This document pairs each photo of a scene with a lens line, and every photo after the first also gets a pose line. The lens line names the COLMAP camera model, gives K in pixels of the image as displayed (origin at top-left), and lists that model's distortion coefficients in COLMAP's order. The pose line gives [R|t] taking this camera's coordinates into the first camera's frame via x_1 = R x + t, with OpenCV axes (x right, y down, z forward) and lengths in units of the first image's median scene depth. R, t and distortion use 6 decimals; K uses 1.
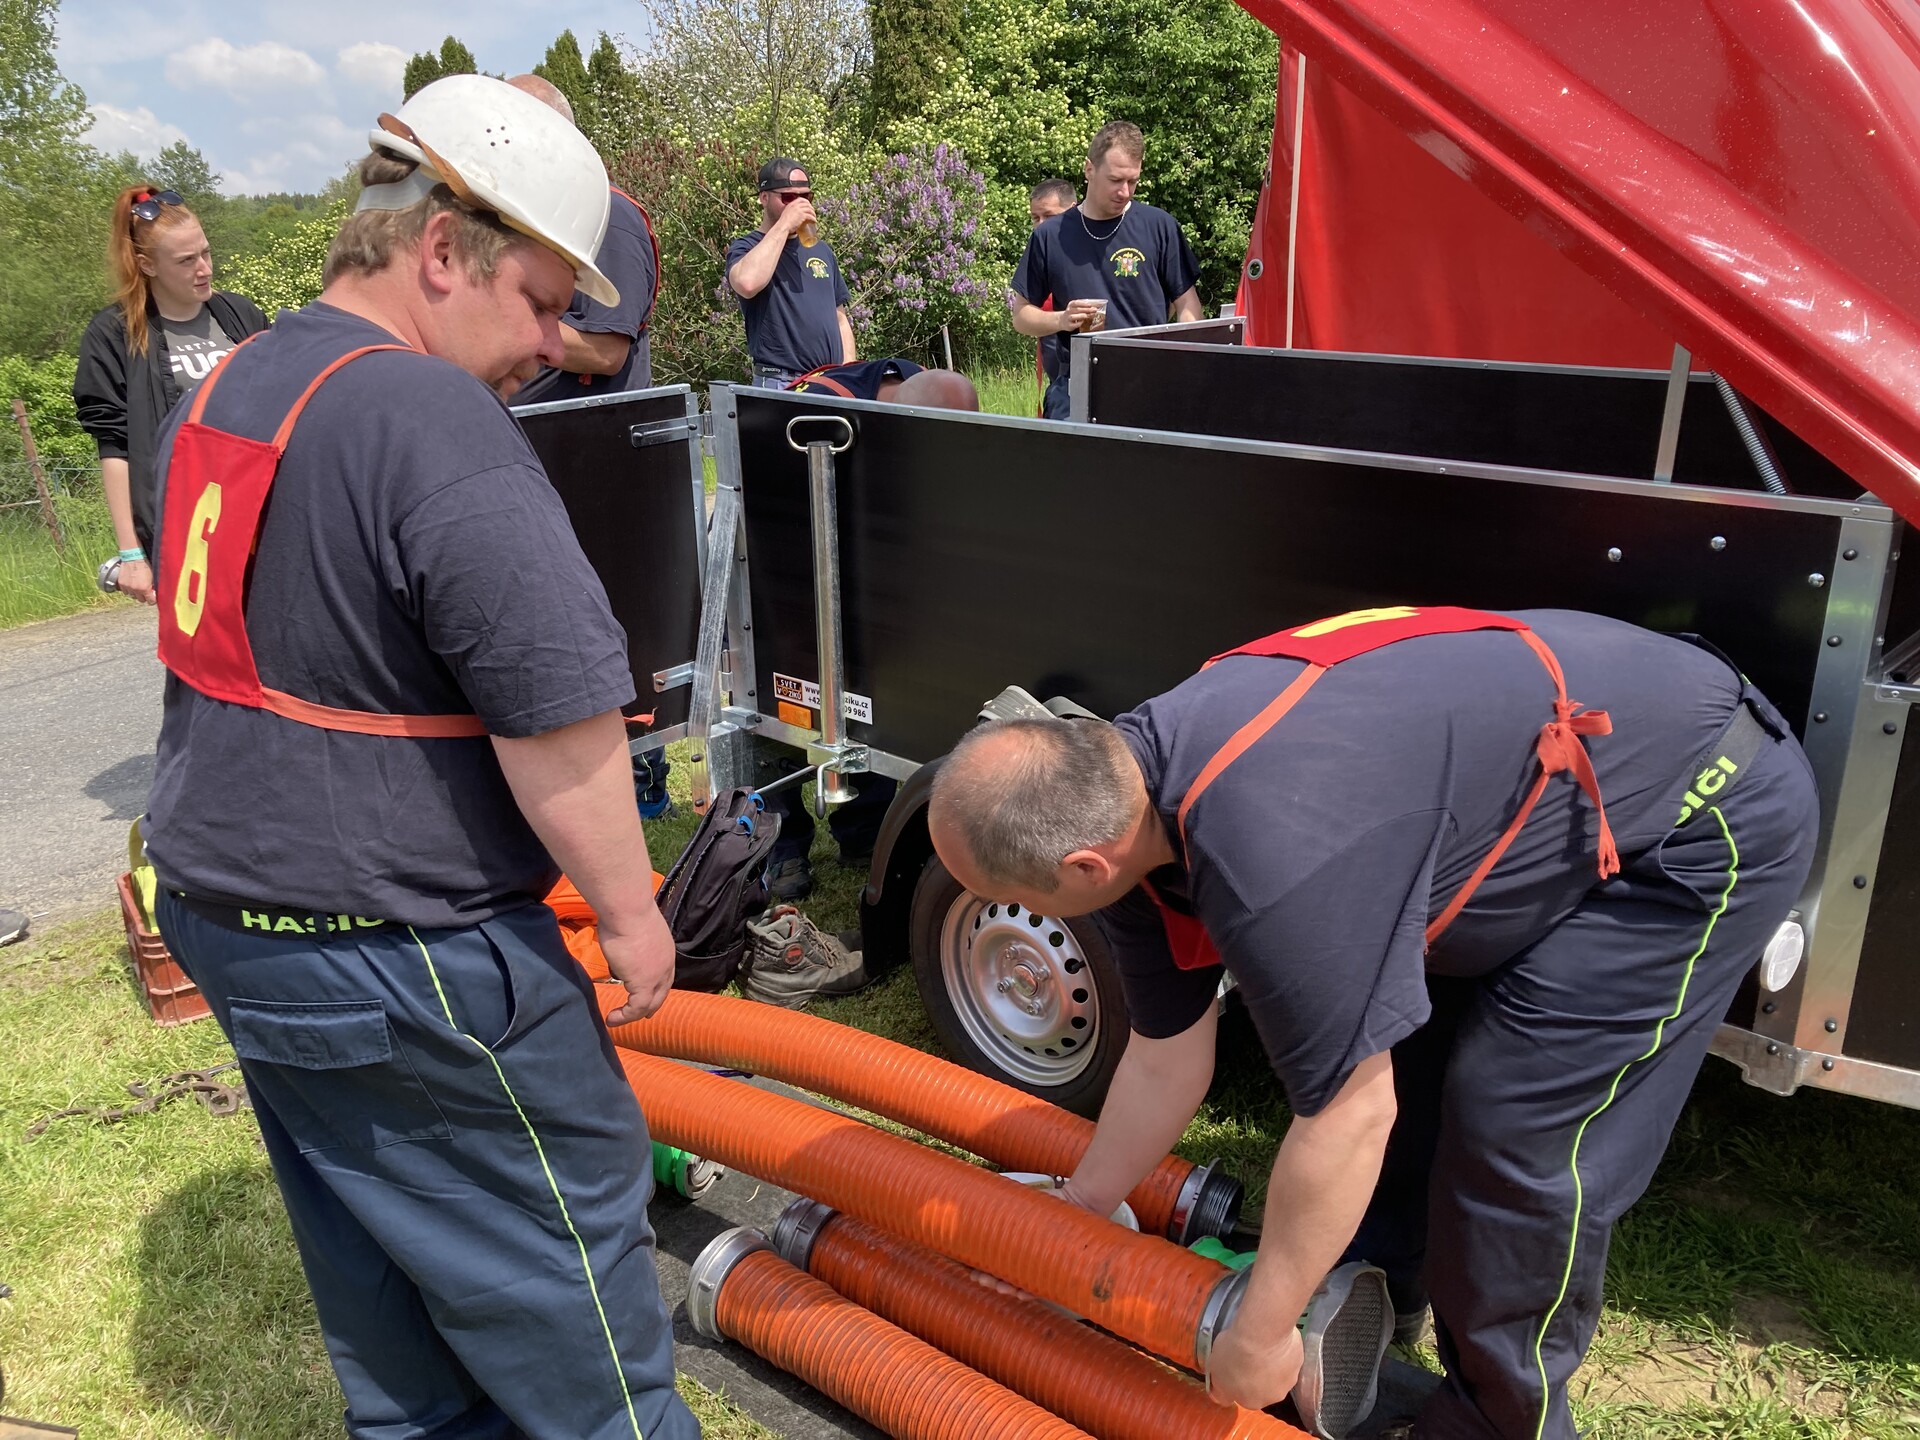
lens RADIAL K [[1518.9, 0, 919.0], [0, 1518.9, 727.5], [0, 0, 1]] dist [0.022654, 0.005400]
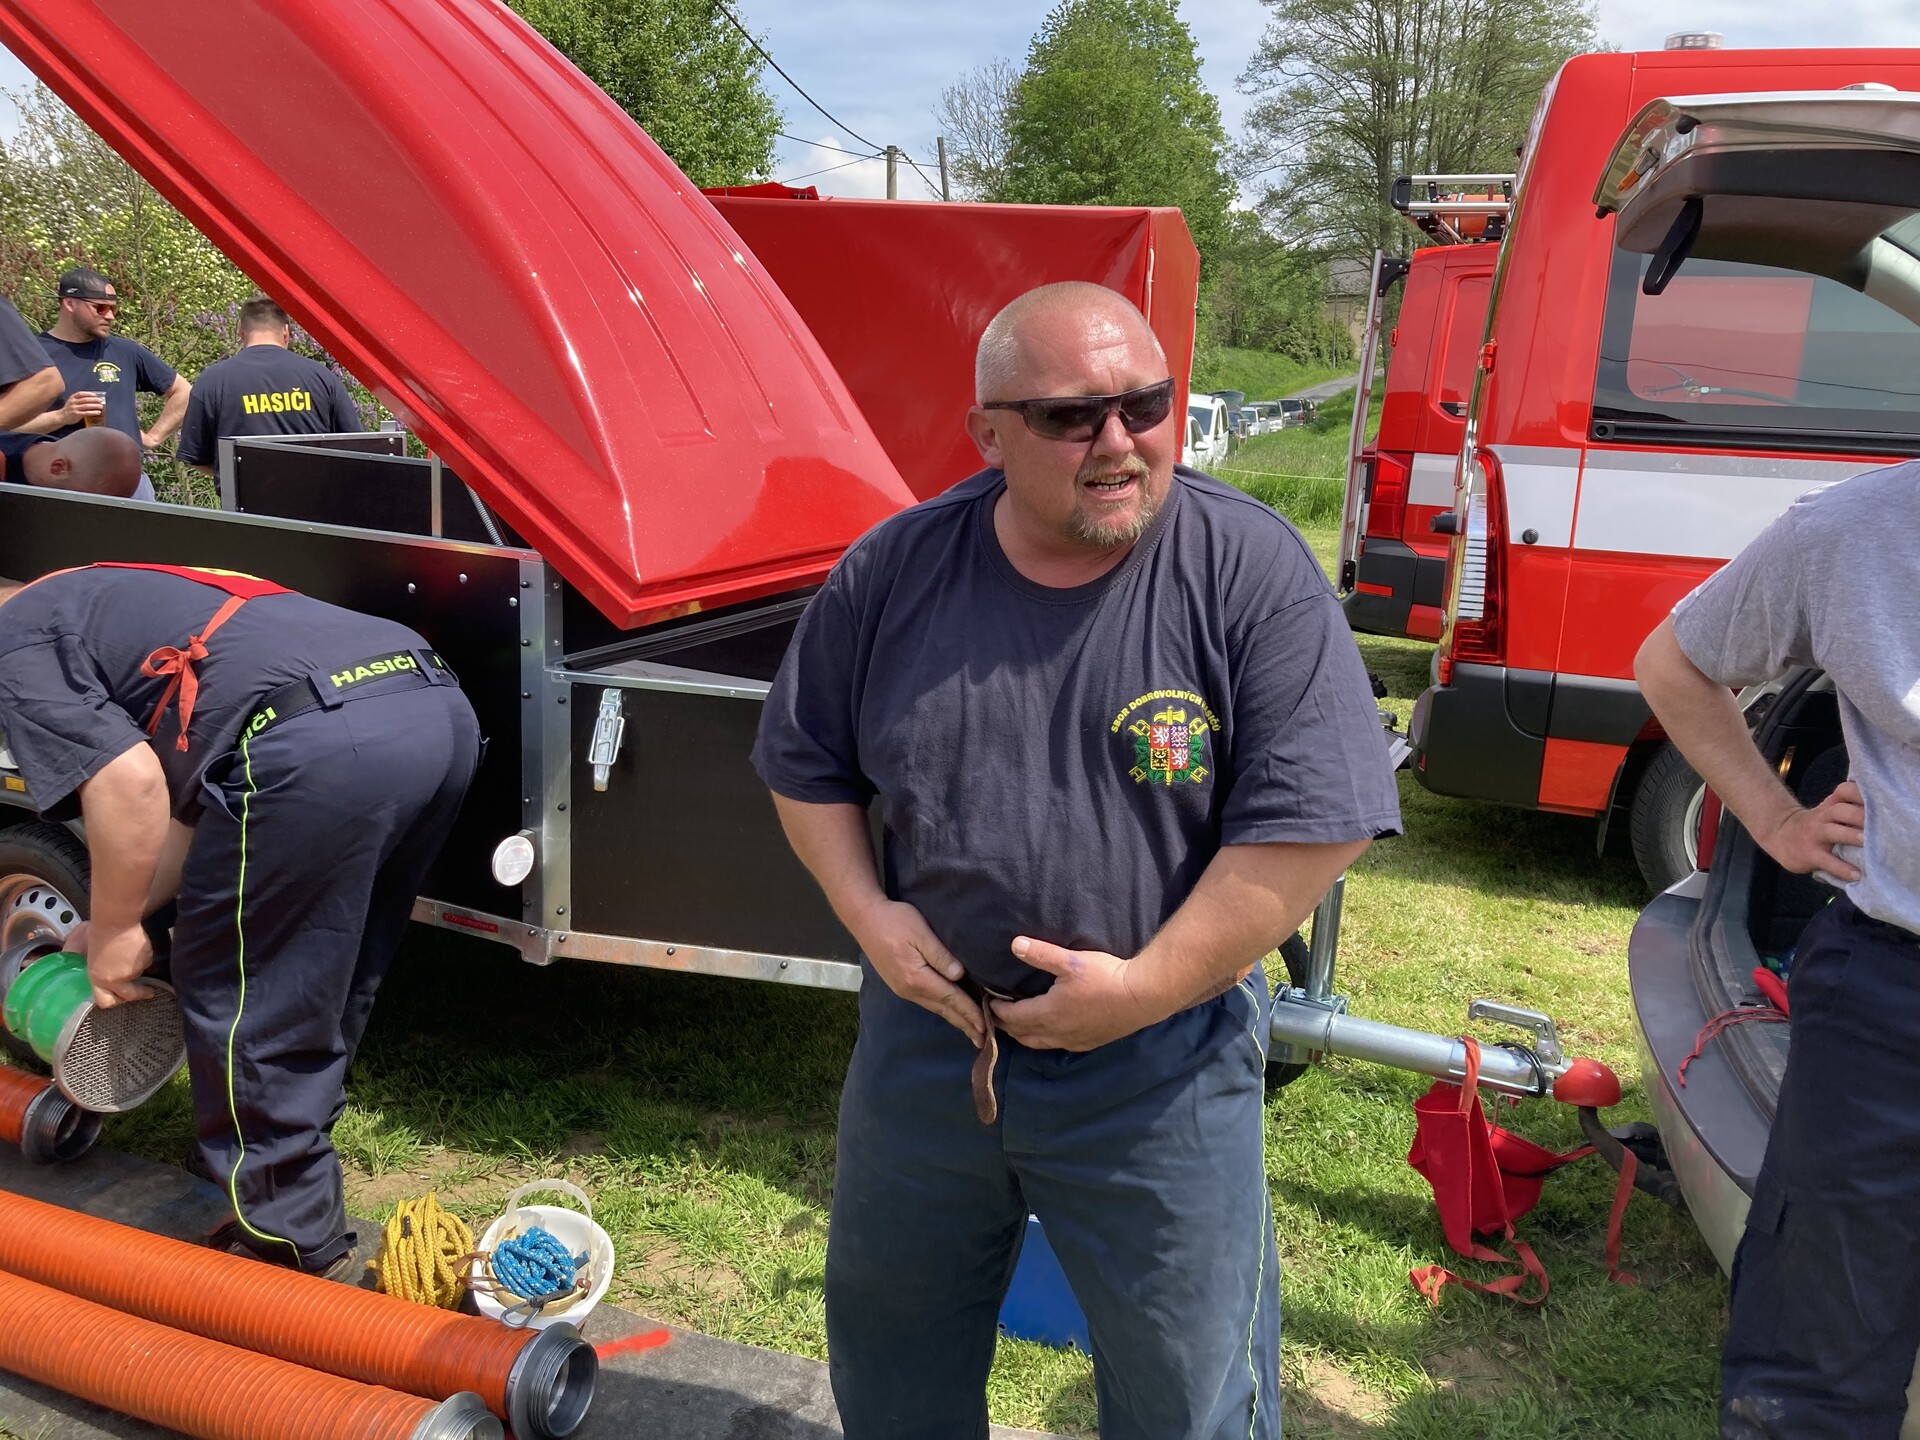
lens RADIAL K [[1563.2, 0, 960.0], [0, 1563.2, 720.0], [0, 0, 1]] dist [-0.001301, 0.011494]
pose [[0.945601, -0.007537, 0.325242, 0.308332], [0.039131, 0.995109, -0.090706, 0.107211], [-0.322968, 0.098499, 0.941270, -0.348966]]
